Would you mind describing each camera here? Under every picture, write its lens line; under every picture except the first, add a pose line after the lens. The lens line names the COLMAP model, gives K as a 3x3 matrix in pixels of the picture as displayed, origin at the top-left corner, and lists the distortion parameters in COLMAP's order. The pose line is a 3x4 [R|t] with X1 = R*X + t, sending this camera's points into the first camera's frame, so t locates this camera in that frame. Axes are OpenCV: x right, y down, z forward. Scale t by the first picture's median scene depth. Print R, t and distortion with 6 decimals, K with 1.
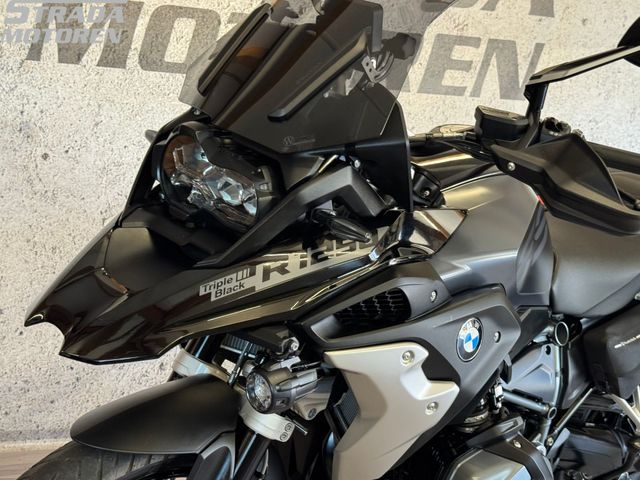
lens RADIAL K [[986.0, 0, 320.0], [0, 986.0, 240.0], [0, 0, 1]] dist [0.165947, -0.133396]
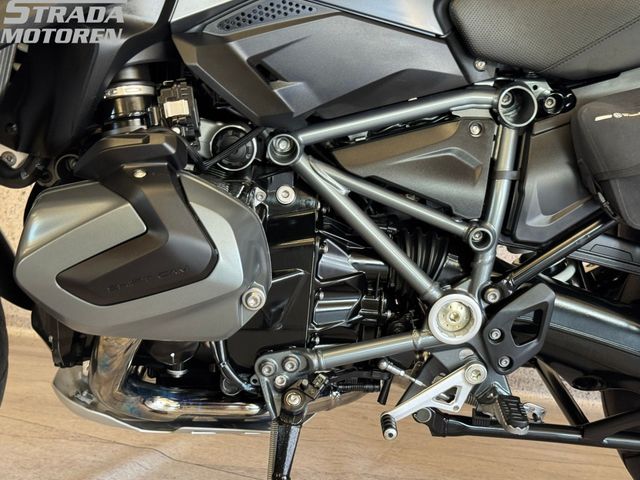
lens RADIAL K [[986.0, 0, 320.0], [0, 986.0, 240.0], [0, 0, 1]] dist [0.165947, -0.133396]
pose [[0.746979, 0.010752, -0.664761, 0.540392], [-0.086862, 0.992877, -0.081547, 0.227282], [0.659149, 0.118656, 0.742592, 0.509458]]
